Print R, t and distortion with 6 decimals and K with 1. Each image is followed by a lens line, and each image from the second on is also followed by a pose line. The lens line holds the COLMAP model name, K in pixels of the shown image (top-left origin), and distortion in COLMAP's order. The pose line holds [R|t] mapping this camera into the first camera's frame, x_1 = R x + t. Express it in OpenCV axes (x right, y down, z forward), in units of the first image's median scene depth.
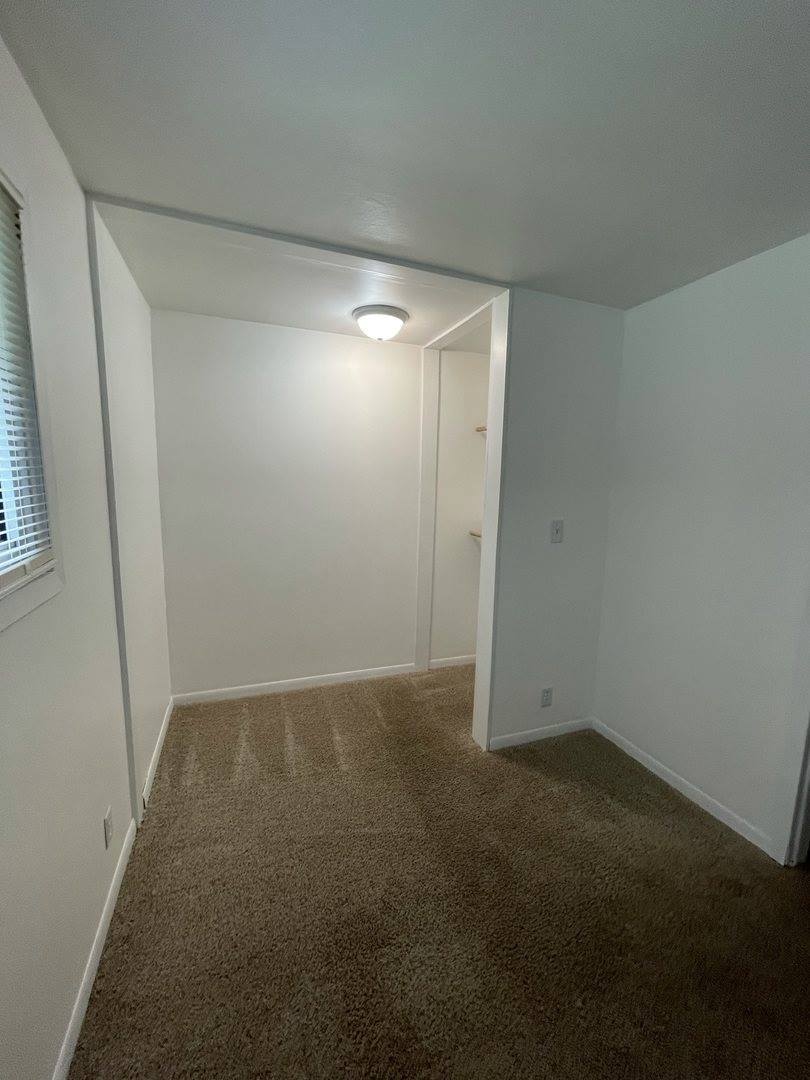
lens RADIAL K [[435.3, 0, 403.8], [0, 435.3, 535.5], [0, 0, 1]] dist [-0.002886, -0.000076]
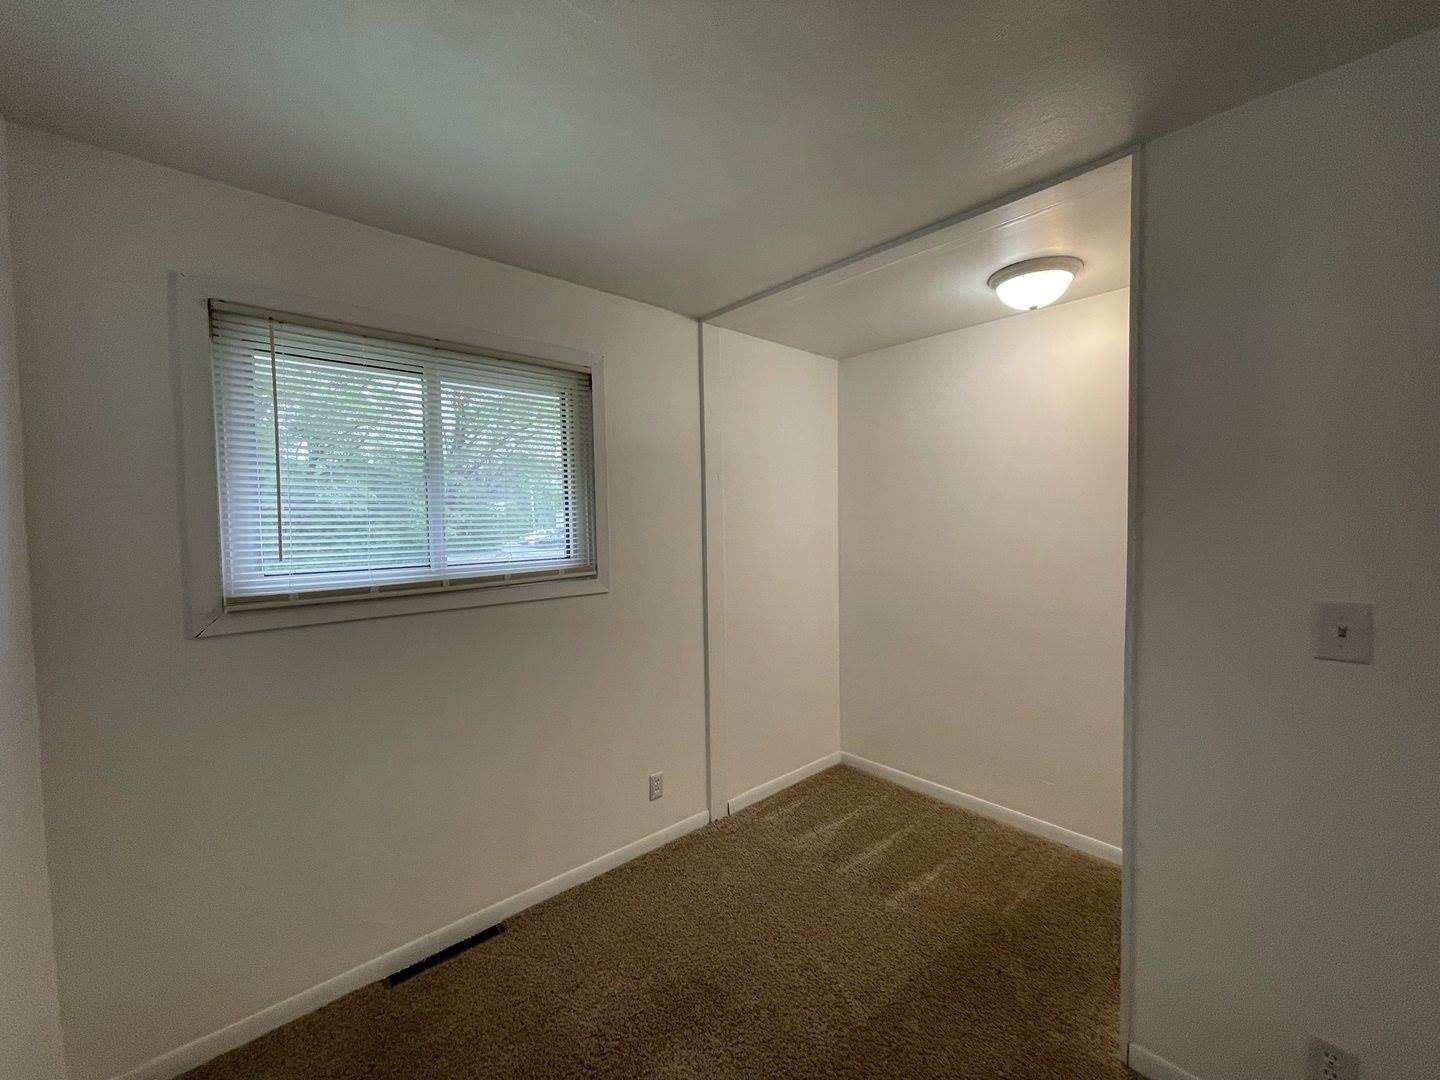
lens RADIAL K [[580.3, 0, 719.3], [0, 580.3, 544.0], [0, 0, 1]] dist [-0.002886, -0.000076]
pose [[0.368754, 0.009361, -0.929480, 0.628057], [-0.105331, 0.993929, -0.031778, -0.013096], [0.923540, 0.109622, 0.367502, 0.279853]]
